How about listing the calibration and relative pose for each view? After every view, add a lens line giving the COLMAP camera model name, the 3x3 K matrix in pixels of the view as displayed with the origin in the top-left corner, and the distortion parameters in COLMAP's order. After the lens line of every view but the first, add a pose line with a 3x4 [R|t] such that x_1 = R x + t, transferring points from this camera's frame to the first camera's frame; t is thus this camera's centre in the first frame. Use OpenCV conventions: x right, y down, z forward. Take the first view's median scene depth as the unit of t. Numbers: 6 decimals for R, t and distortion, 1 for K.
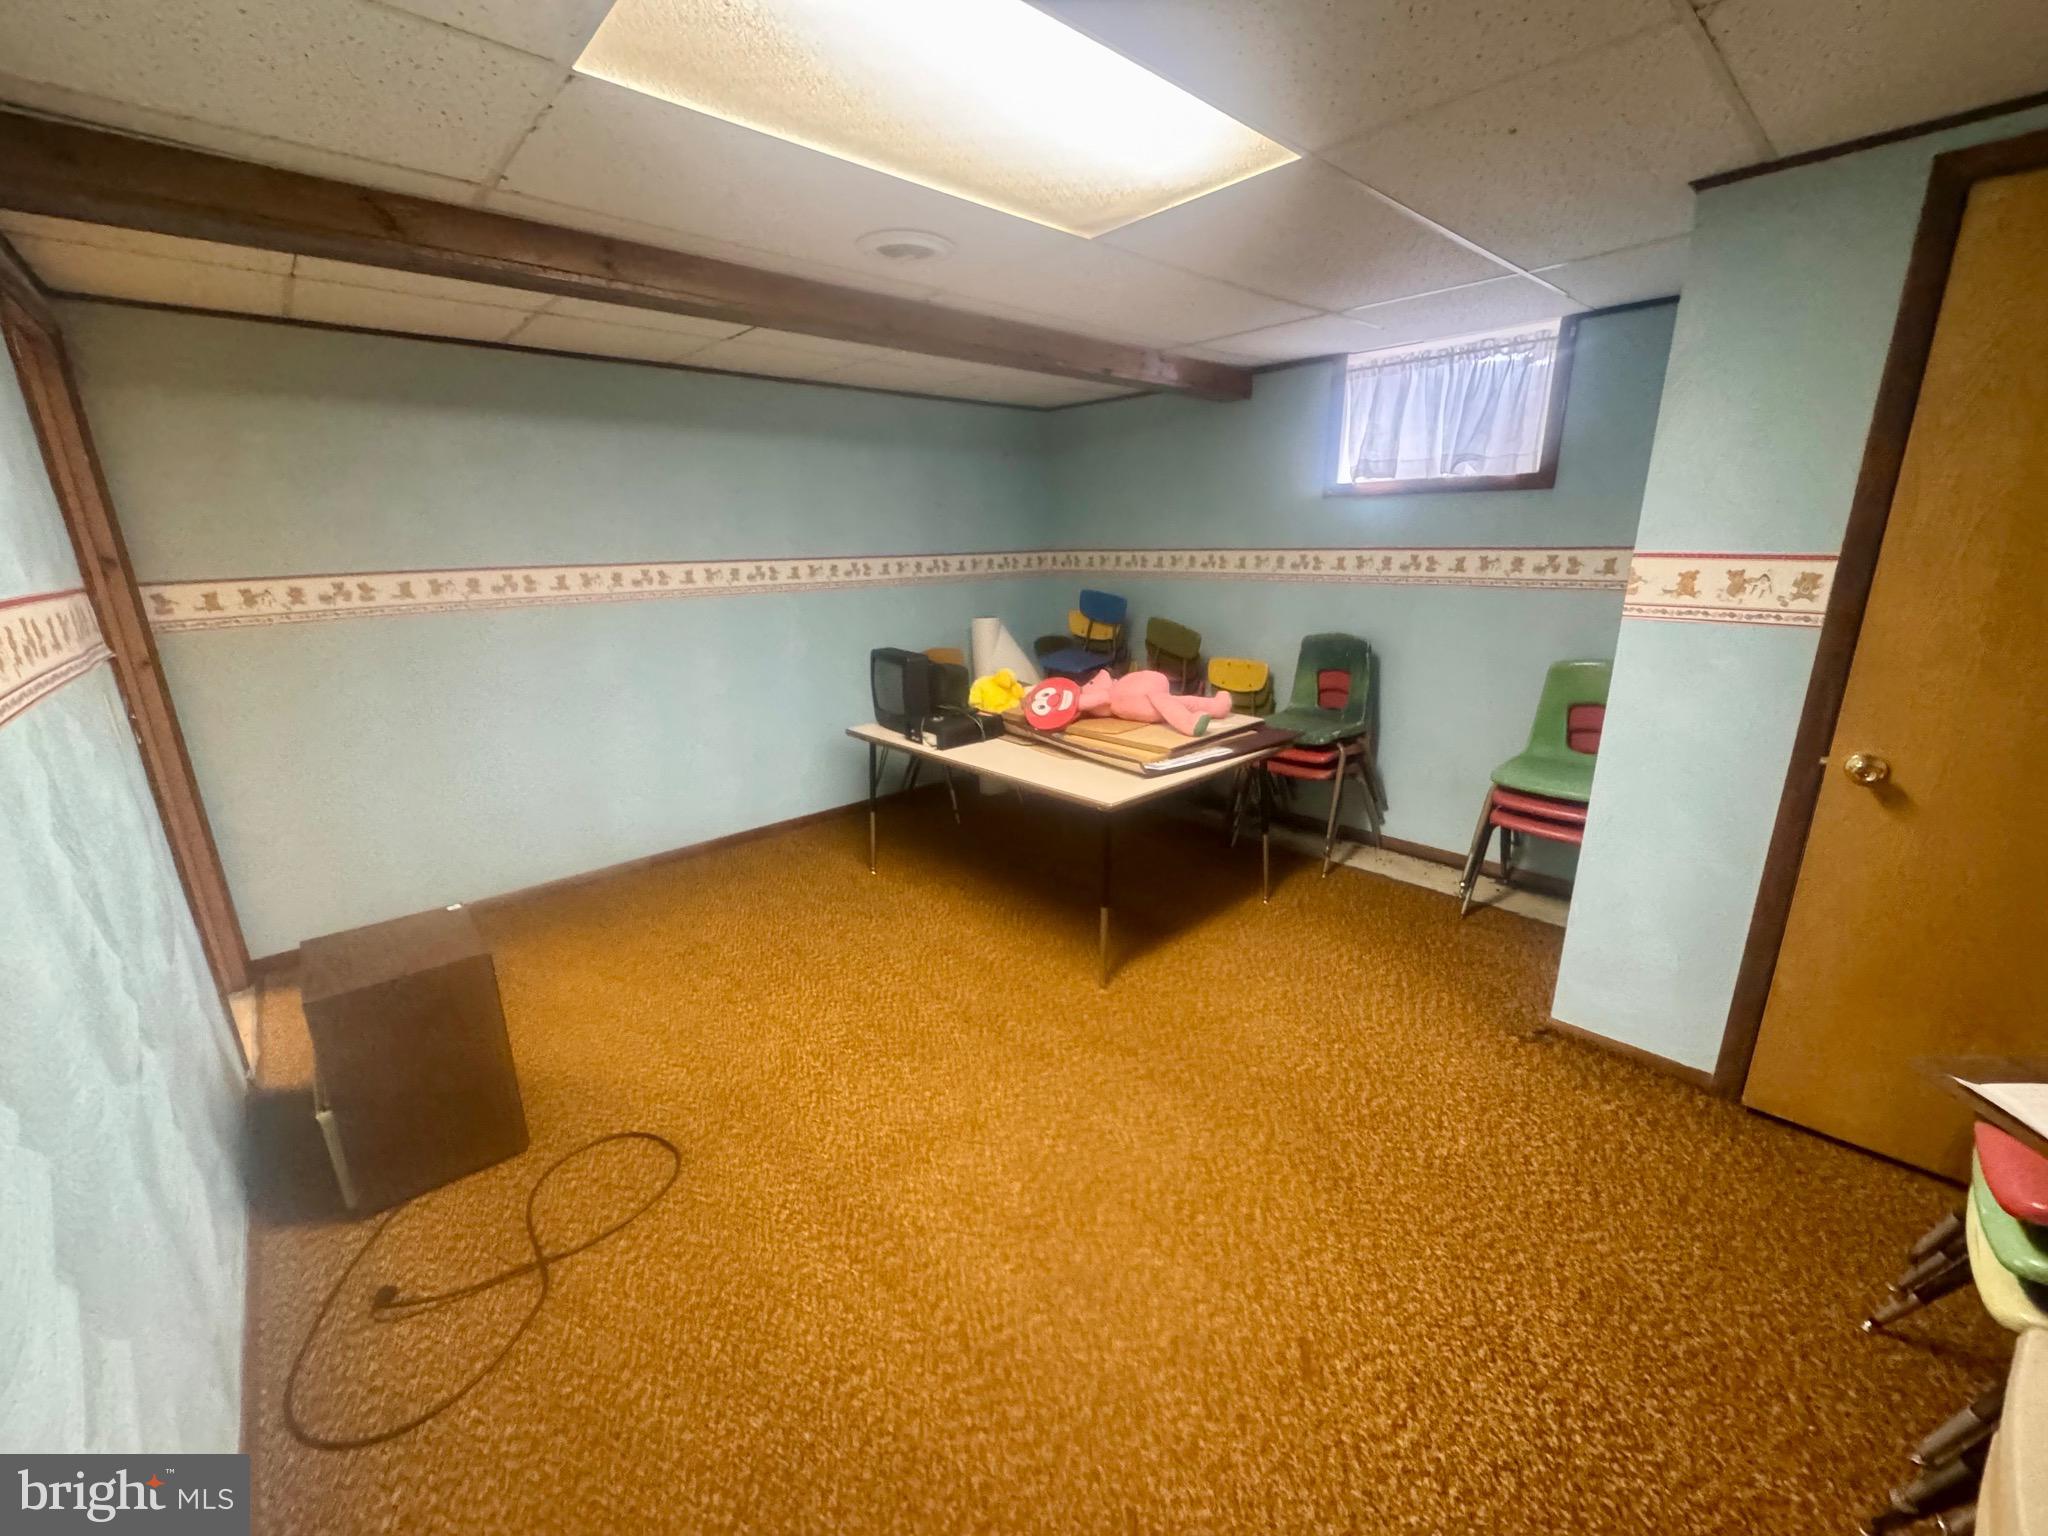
lens RADIAL K [[819.9, 0, 1030.3], [0, 819.9, 774.9], [0, 0, 1]] dist [-0.004448, -0.000625]
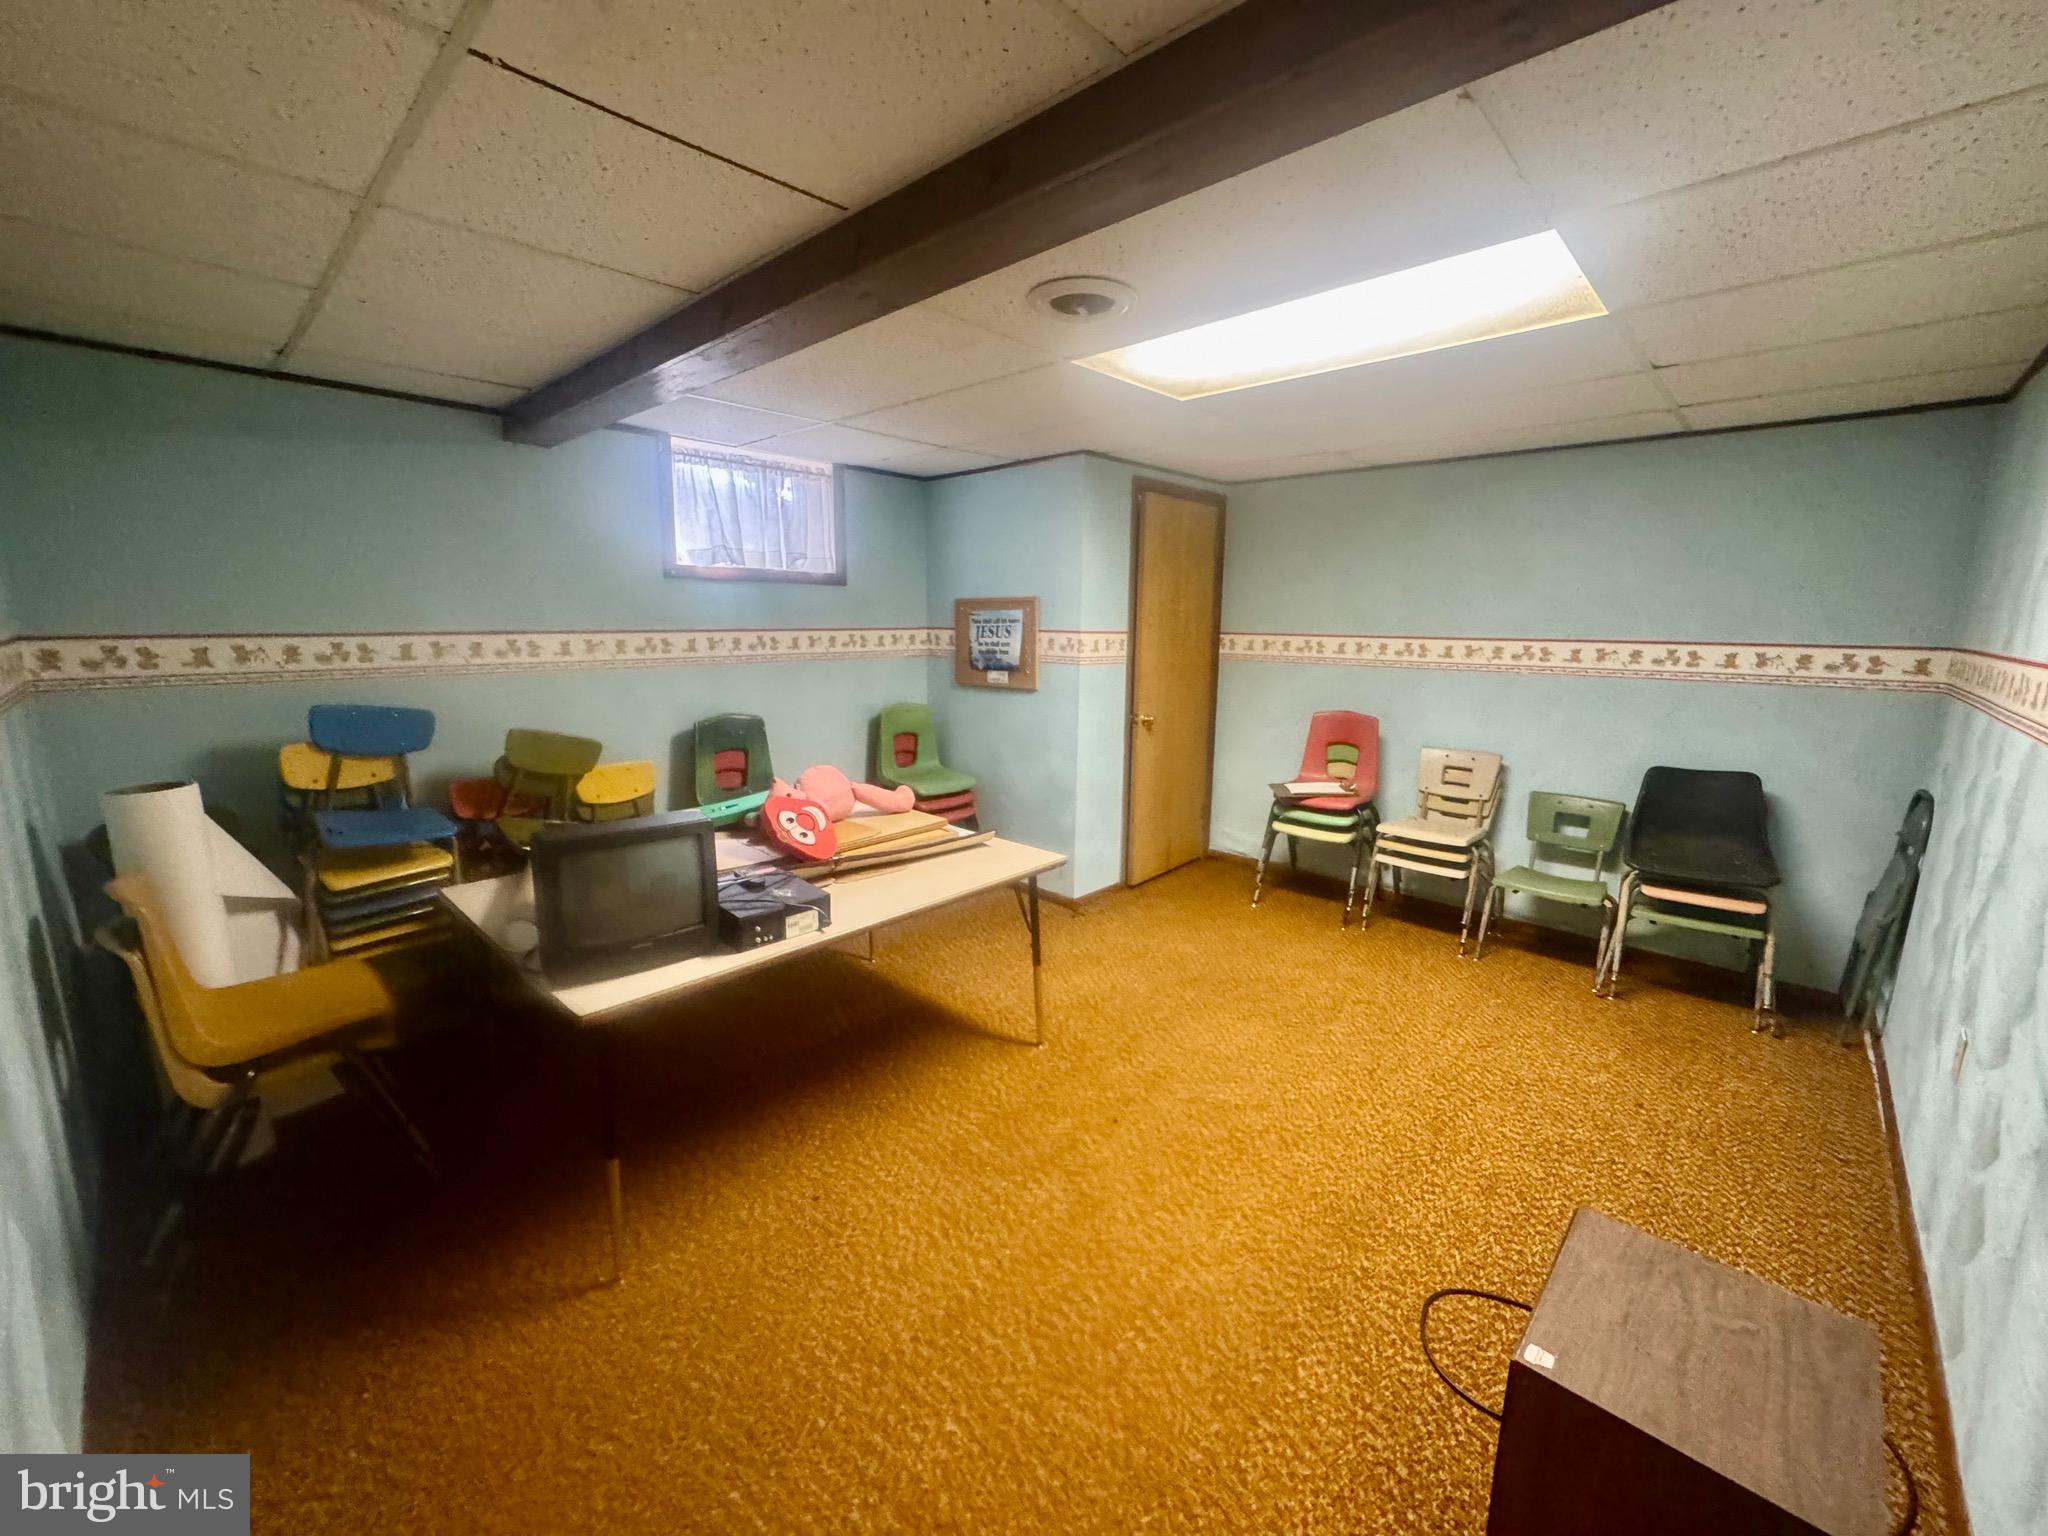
lens RADIAL K [[819.9, 0, 1028.0], [0, 819.9, 763.8], [0, 0, 1]] dist [-0.004448, -0.000625]
pose [[-0.080265, -0.161941, 0.983531, -0.722235], [0.268674, 0.946679, 0.177800, -0.219902], [-0.959881, 0.278521, -0.032476, 0.792628]]
